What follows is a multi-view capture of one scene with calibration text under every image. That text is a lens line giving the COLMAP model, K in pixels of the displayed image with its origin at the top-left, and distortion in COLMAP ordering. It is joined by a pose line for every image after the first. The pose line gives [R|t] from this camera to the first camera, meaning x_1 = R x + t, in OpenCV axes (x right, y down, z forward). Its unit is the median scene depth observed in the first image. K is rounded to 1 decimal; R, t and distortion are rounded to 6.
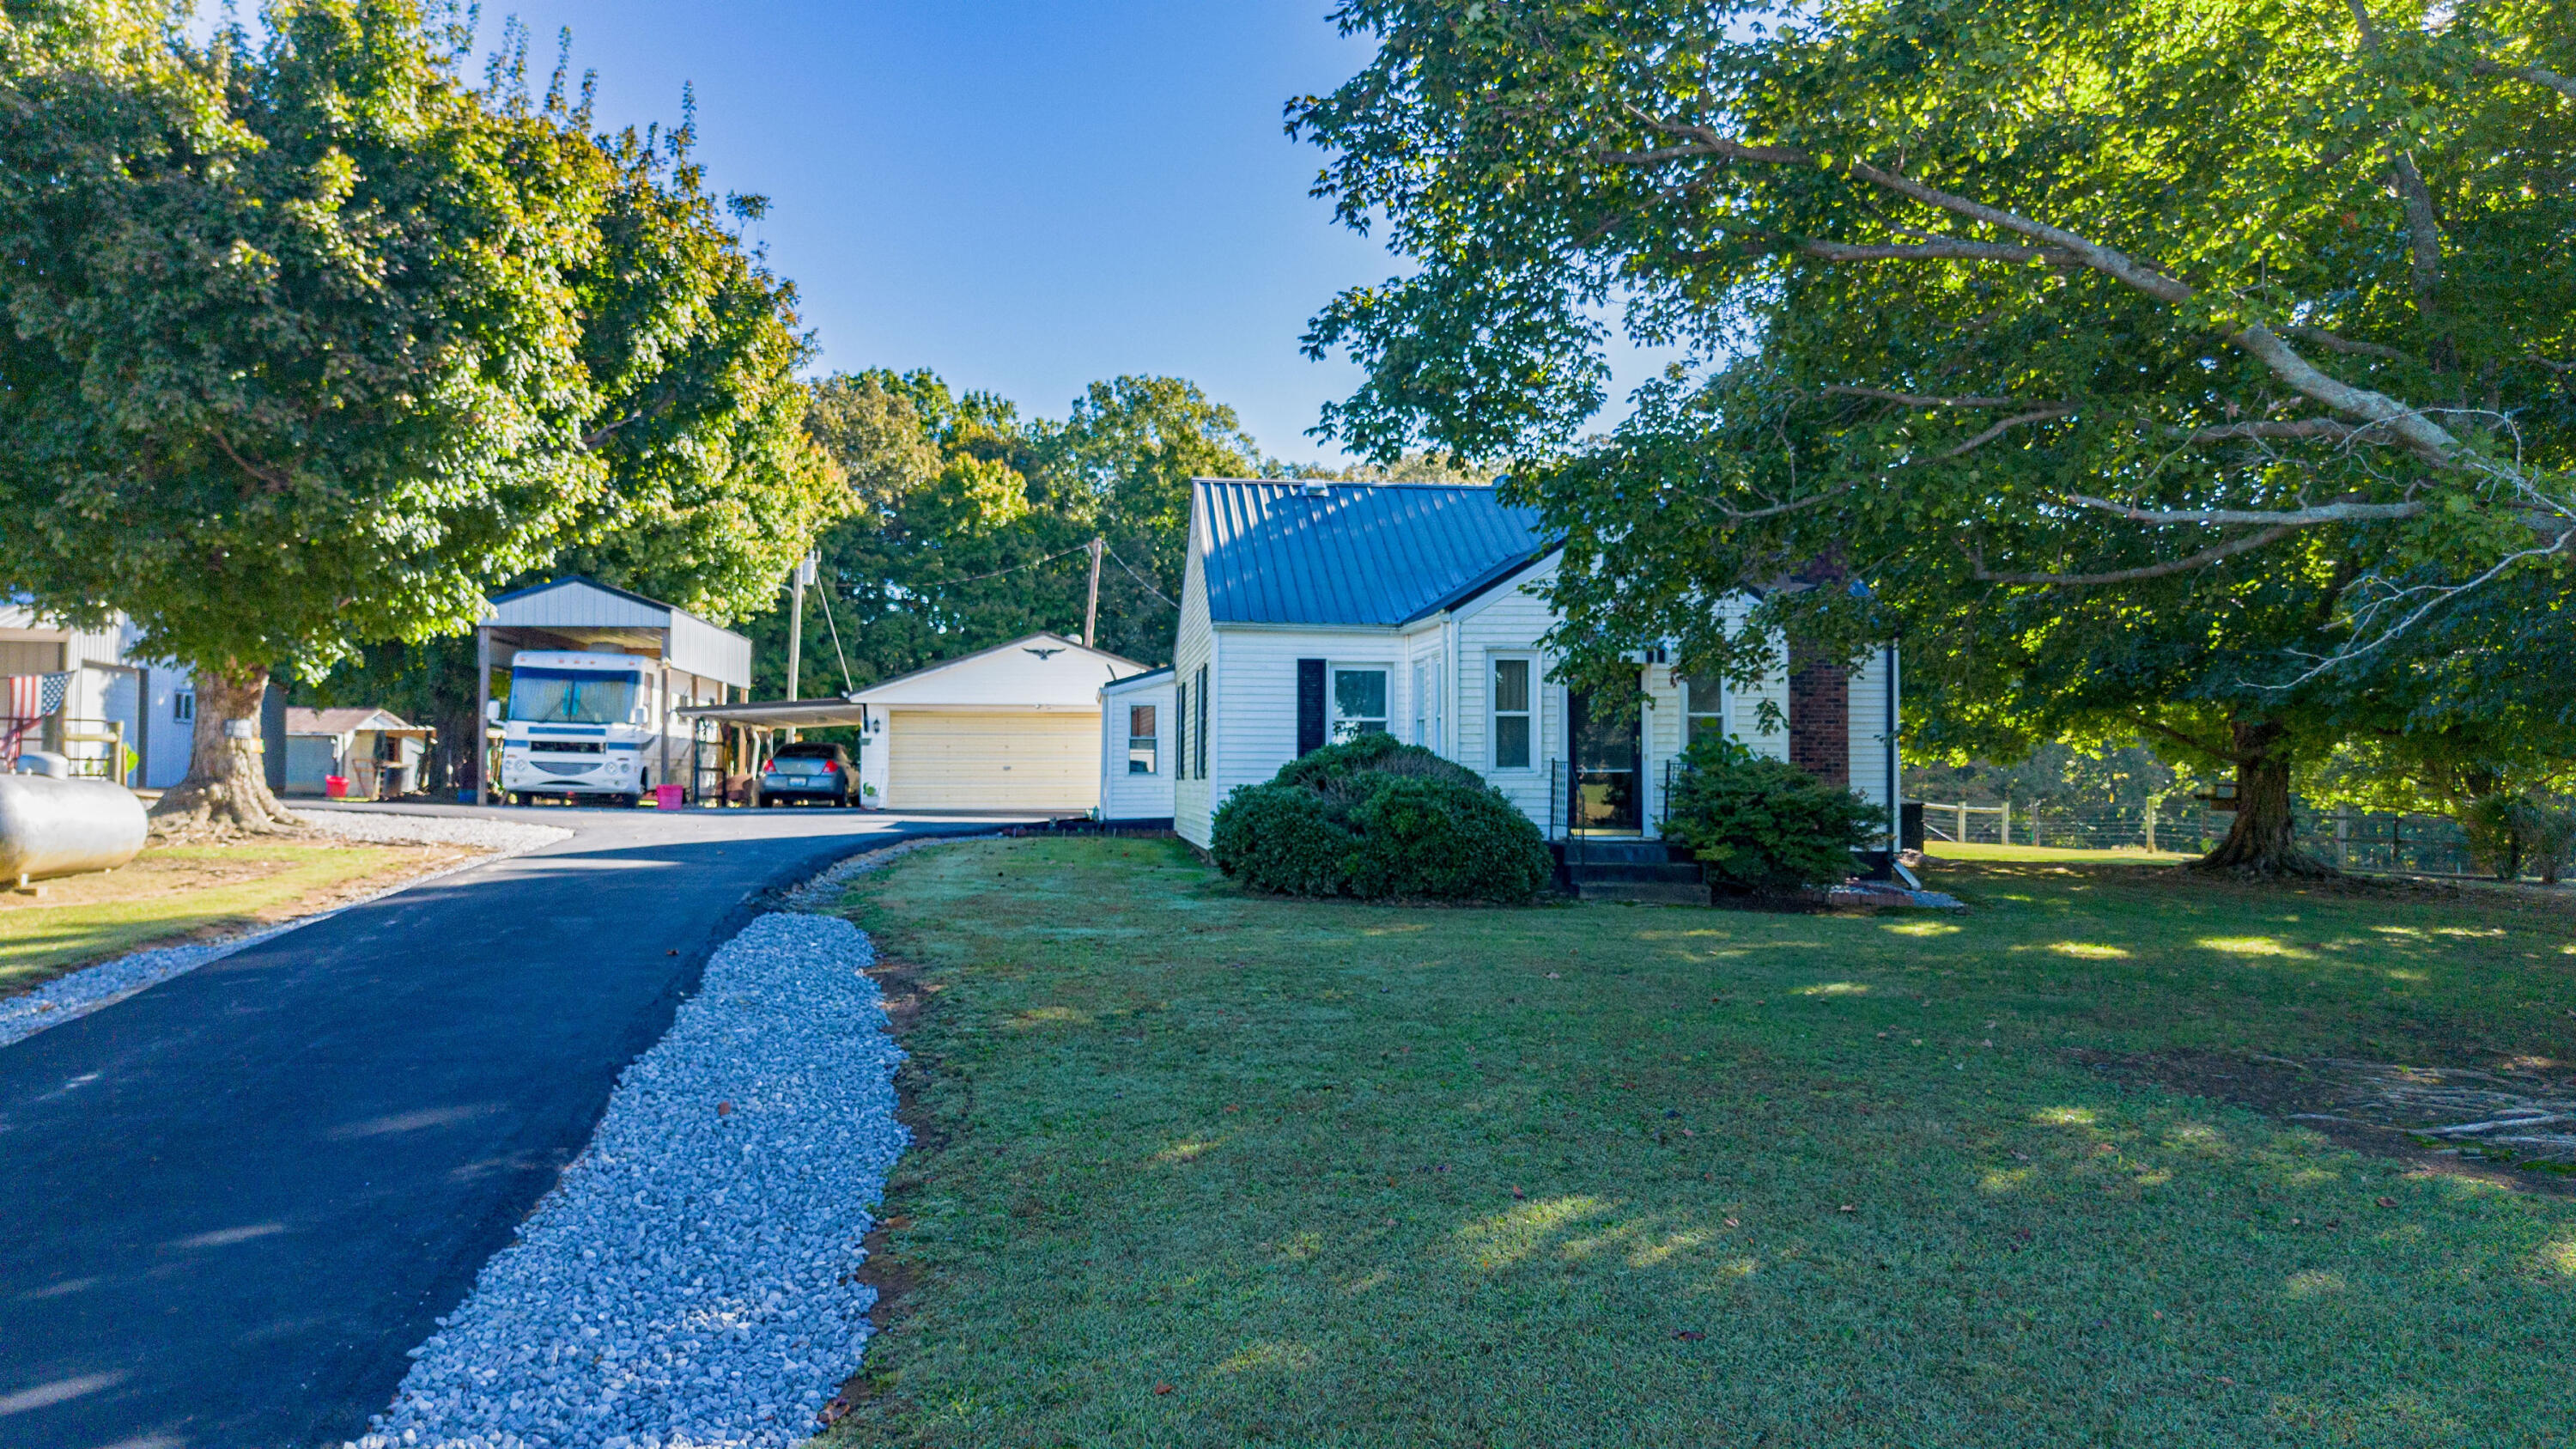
lens RADIAL K [[1801.5, 0, 1267.5], [0, 1801.5, 733.2], [0, 0, 1]] dist [0.067886, -0.072606]
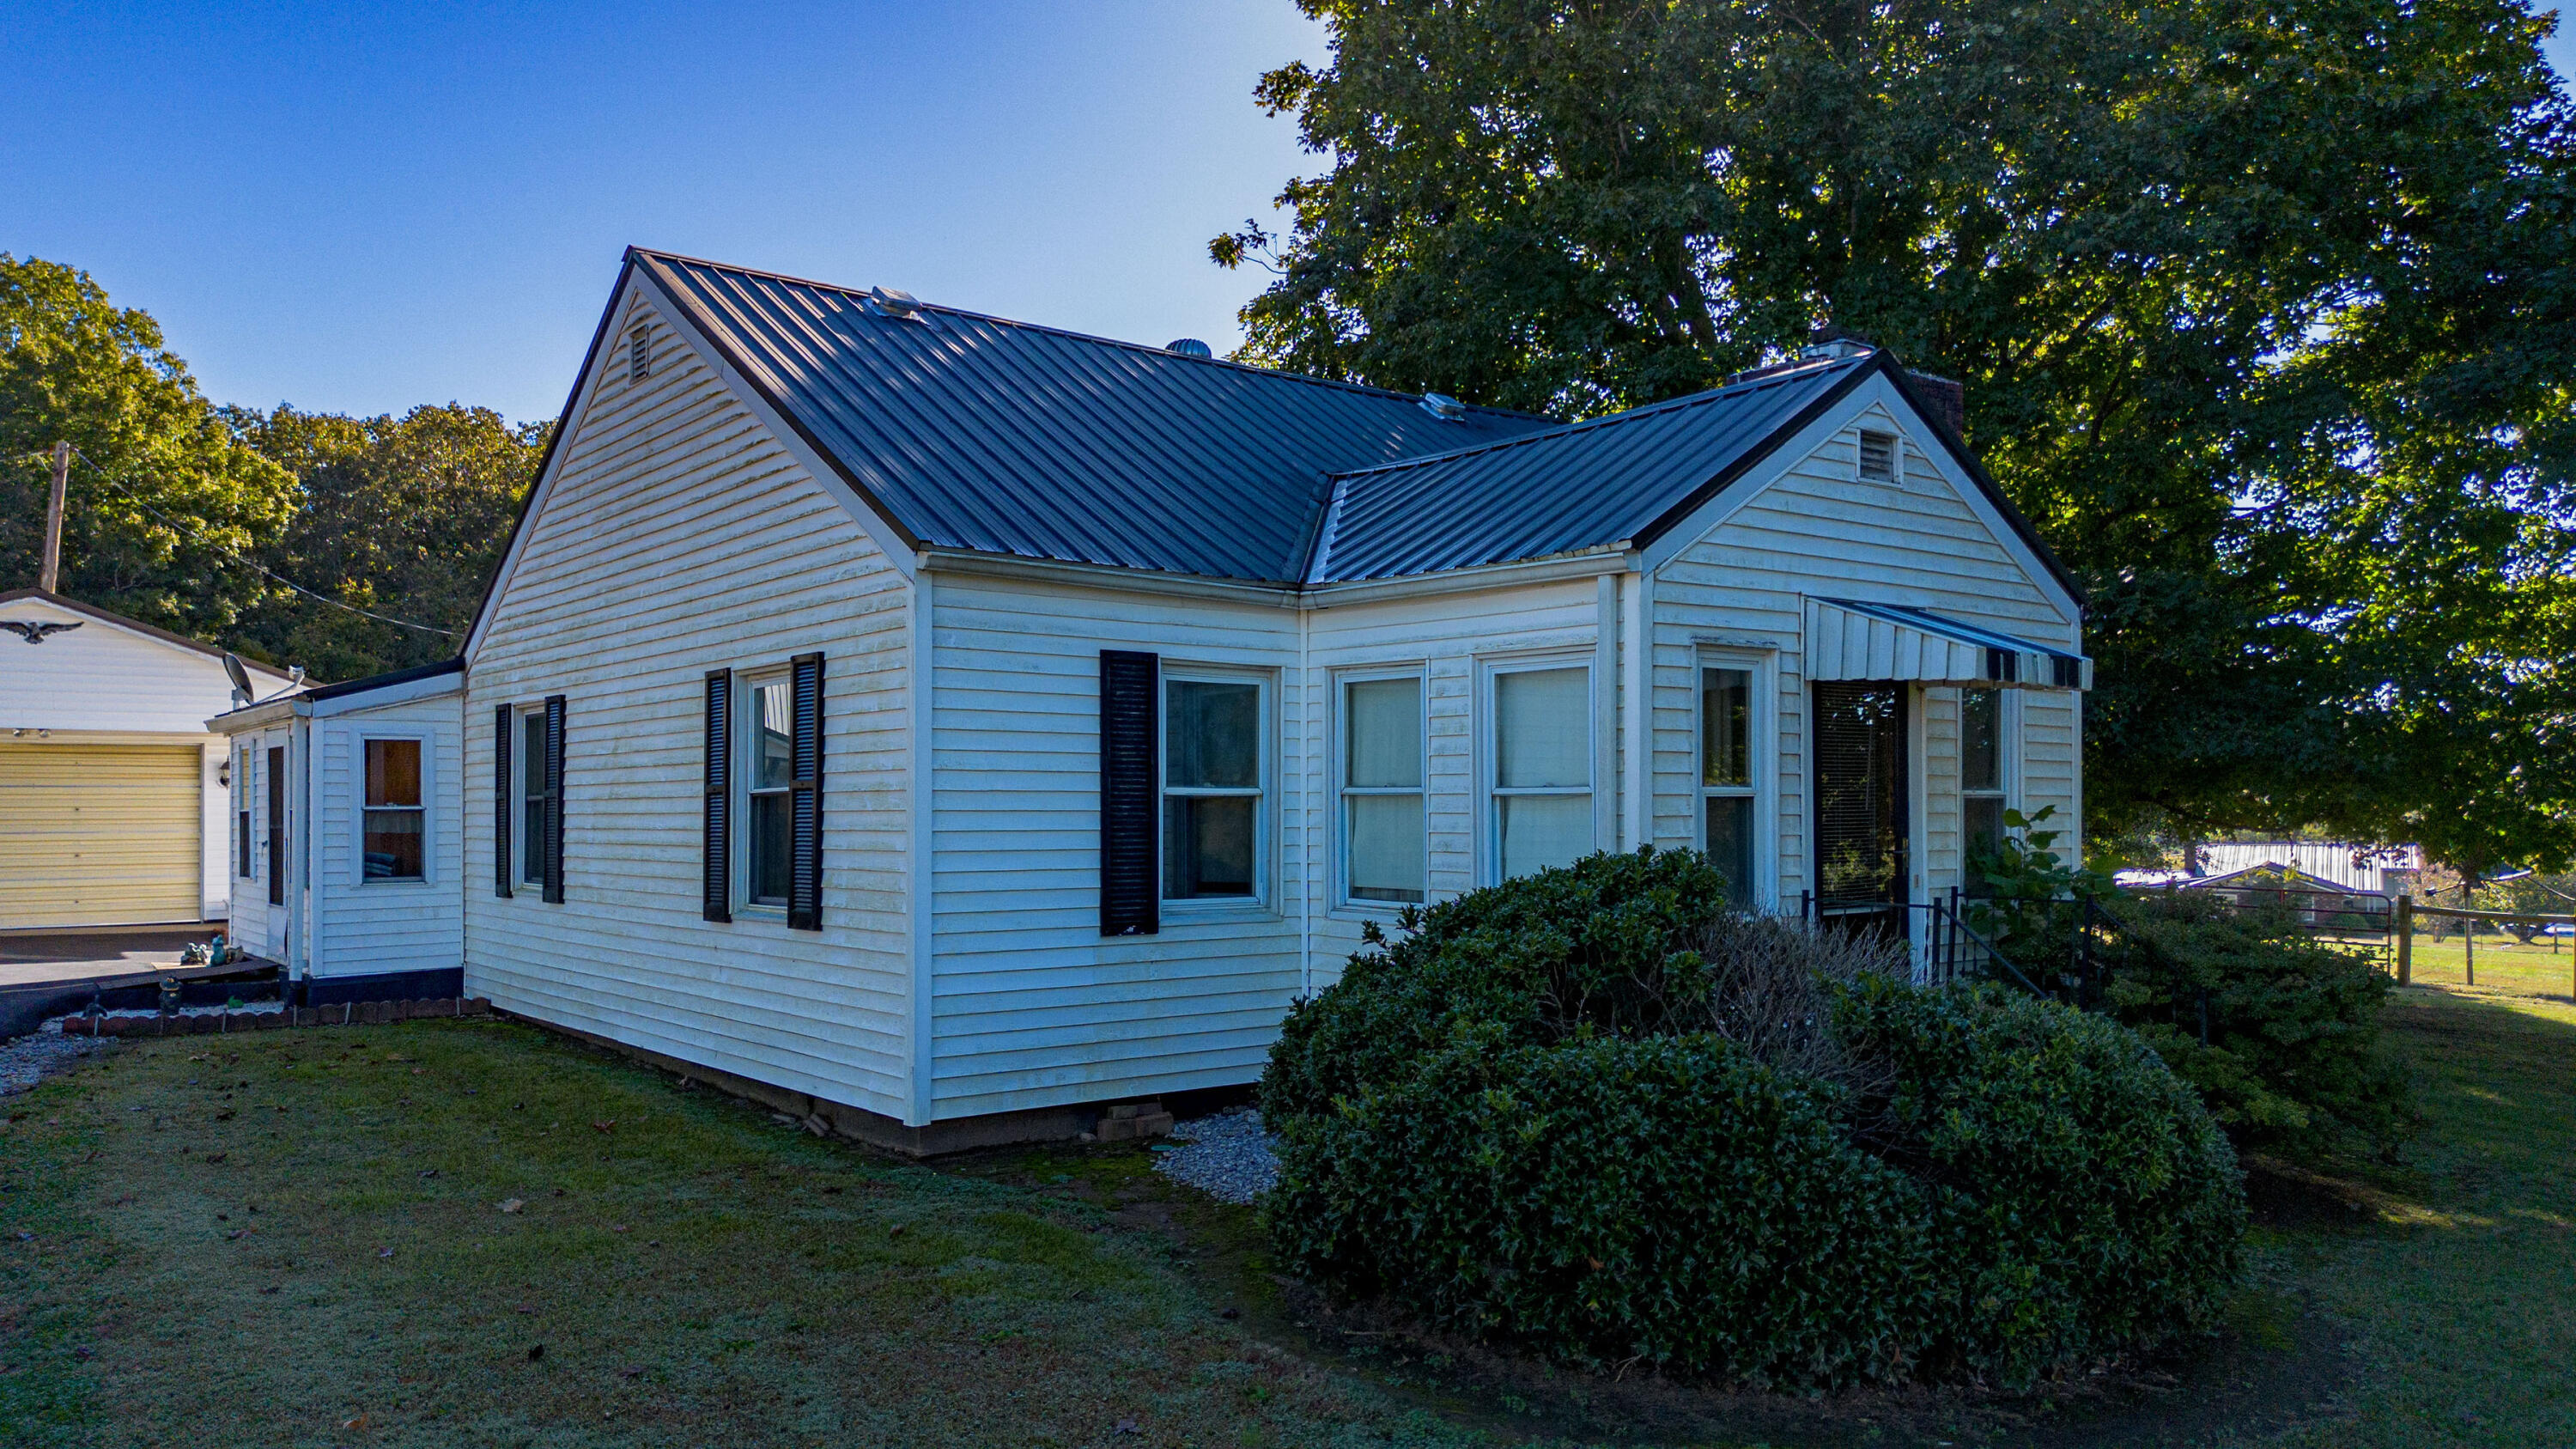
lens RADIAL K [[1880.7, 0, 1288.1], [0, 1880.7, 808.7], [0, 0, 1]] dist [0.108390, -0.103034]
pose [[0.857468, -0.004988, 0.514513, -0.089093], [-0.007080, 0.999744, 0.021492, -0.006905], [-0.514488, -0.022071, 0.857213, 0.299175]]
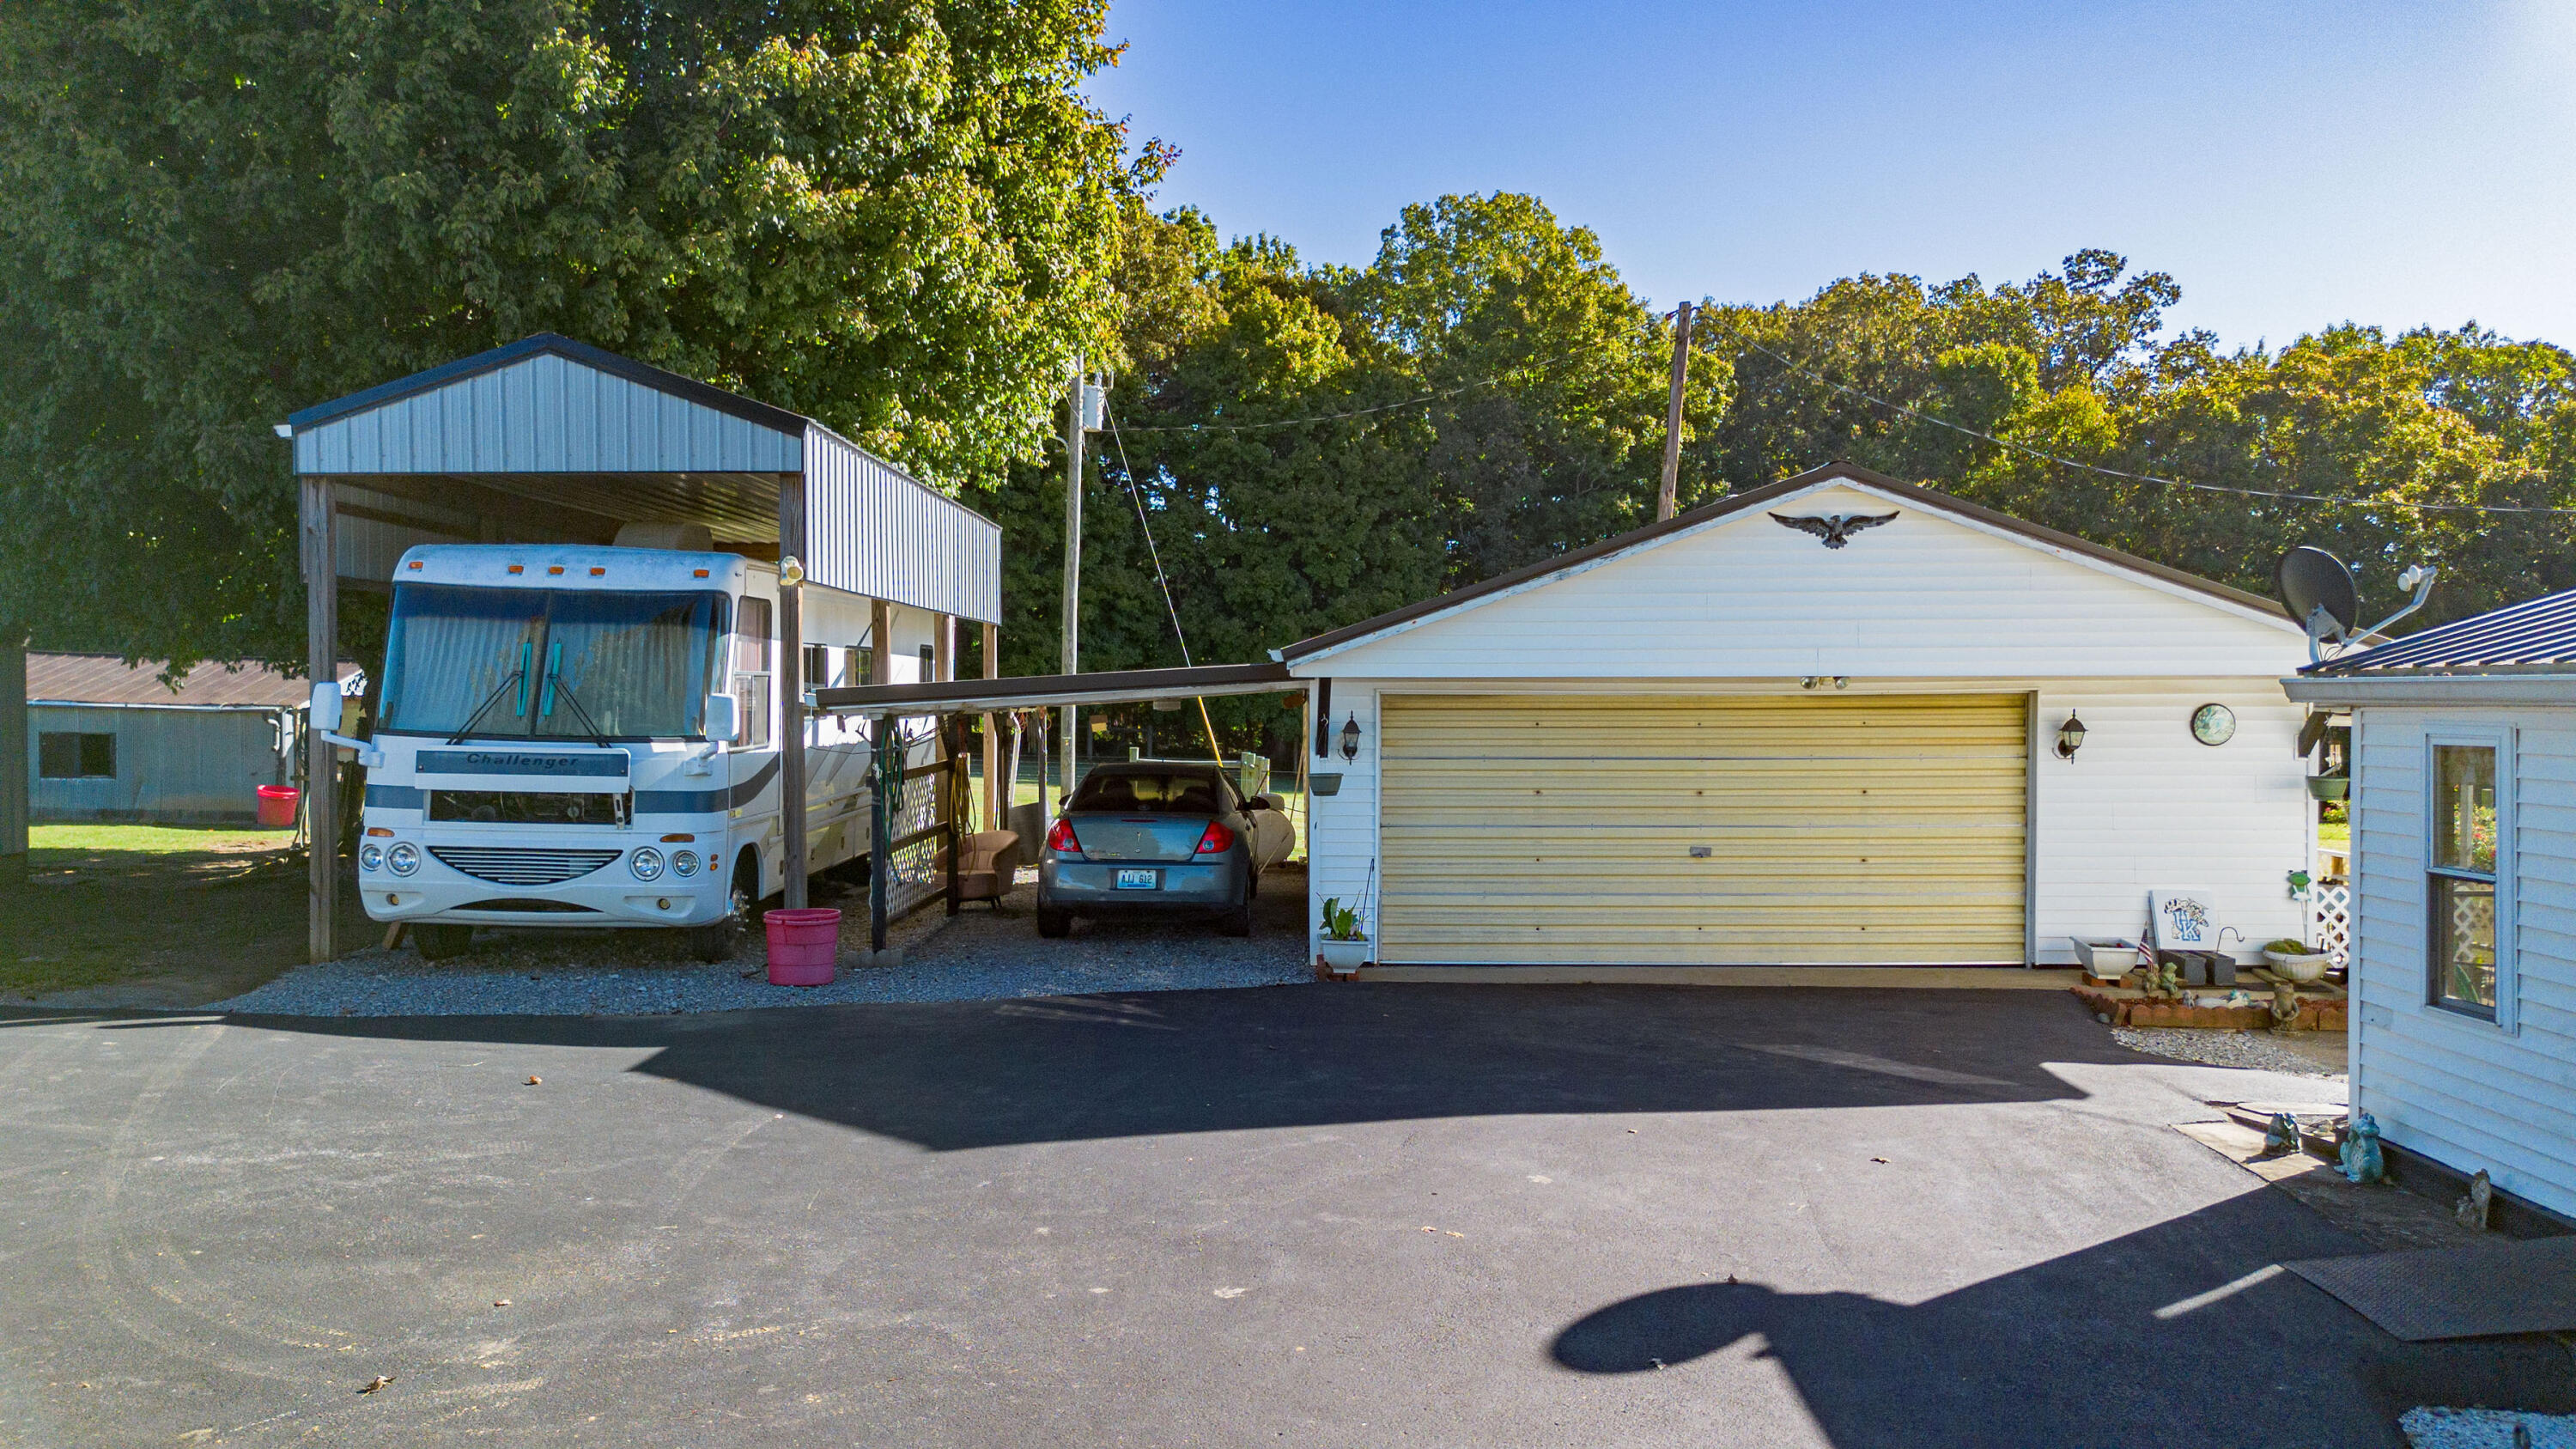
lens RADIAL K [[1869.9, 0, 1272.3], [0, 1869.9, 792.5], [0, 0, 1]] dist [0.084789, -0.087526]
pose [[0.991928, 0.003485, -0.126752, -0.163261], [0.006468, 0.996931, 0.078024, -0.020244], [0.126634, -0.078214, 0.988861, 0.553391]]
